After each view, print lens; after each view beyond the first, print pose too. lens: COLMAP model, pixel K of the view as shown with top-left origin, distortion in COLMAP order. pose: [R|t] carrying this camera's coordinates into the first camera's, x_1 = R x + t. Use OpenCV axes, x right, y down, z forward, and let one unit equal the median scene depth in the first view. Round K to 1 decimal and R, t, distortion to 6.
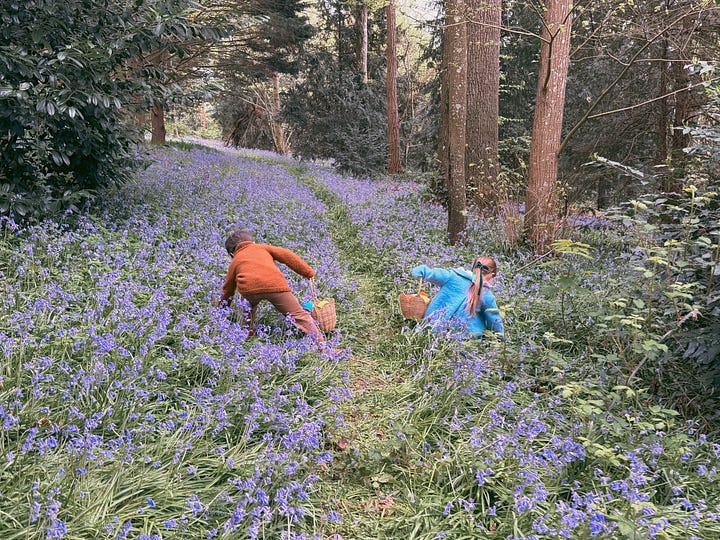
lens RADIAL K [[539.5, 0, 362.5], [0, 539.5, 270.4], [0, 0, 1]] dist [-0.010972, -0.014698]
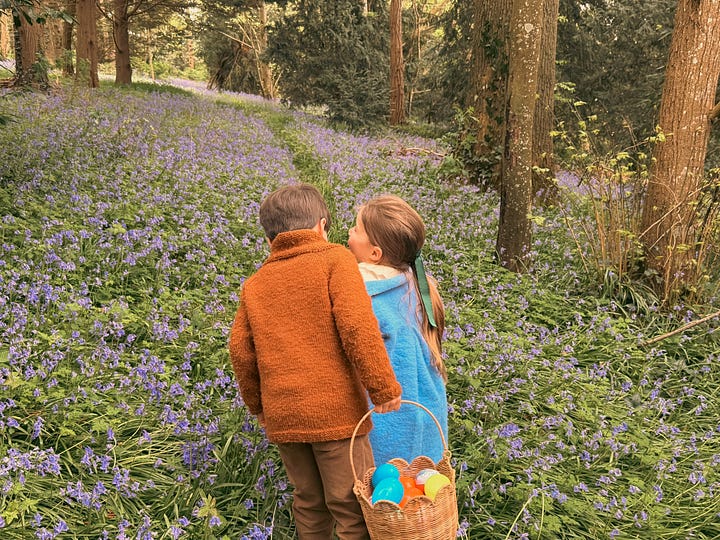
lens RADIAL K [[539.5, 0, 356.2], [0, 539.5, 269.6], [0, 0, 1]] dist [-0.010972, -0.014698]
pose [[0.999838, 0.017912, -0.001692, 0.000198], [-0.017673, 0.995381, 0.094362, -0.026109], [0.003374, -0.094316, 0.995537, 0.107312]]
